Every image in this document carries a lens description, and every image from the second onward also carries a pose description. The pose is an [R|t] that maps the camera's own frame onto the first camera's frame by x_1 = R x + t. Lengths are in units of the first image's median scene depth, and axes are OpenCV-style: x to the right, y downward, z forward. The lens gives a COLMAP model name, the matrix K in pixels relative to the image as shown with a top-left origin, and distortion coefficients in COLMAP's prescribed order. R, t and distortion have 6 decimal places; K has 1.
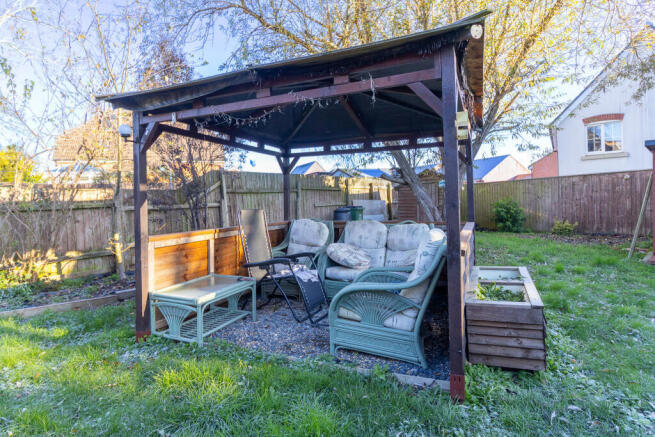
lens RADIAL K [[378.7, 0, 329.7], [0, 378.7, 220.3], [0, 0, 1]] dist [0.003919, -0.000102]
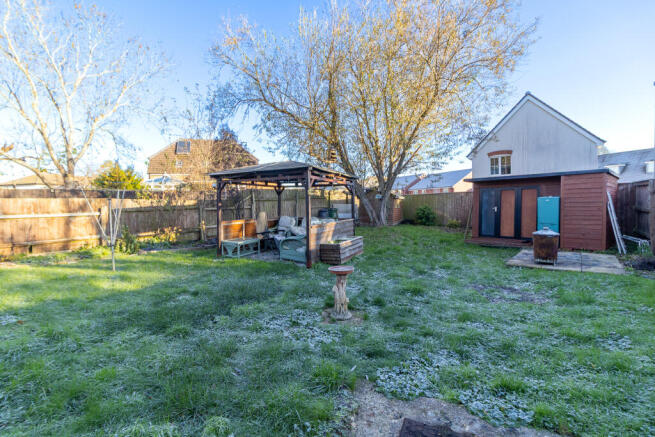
lens RADIAL K [[300.9, 0, 325.3], [0, 300.9, 218.2], [0, 0, 1]] dist [-0.000069, 0.000015]
pose [[0.997954, 0.018072, -0.061331, 0.255029], [-0.017524, 0.999802, 0.009474, -0.010035], [0.061490, -0.008380, 0.998073, -0.701041]]
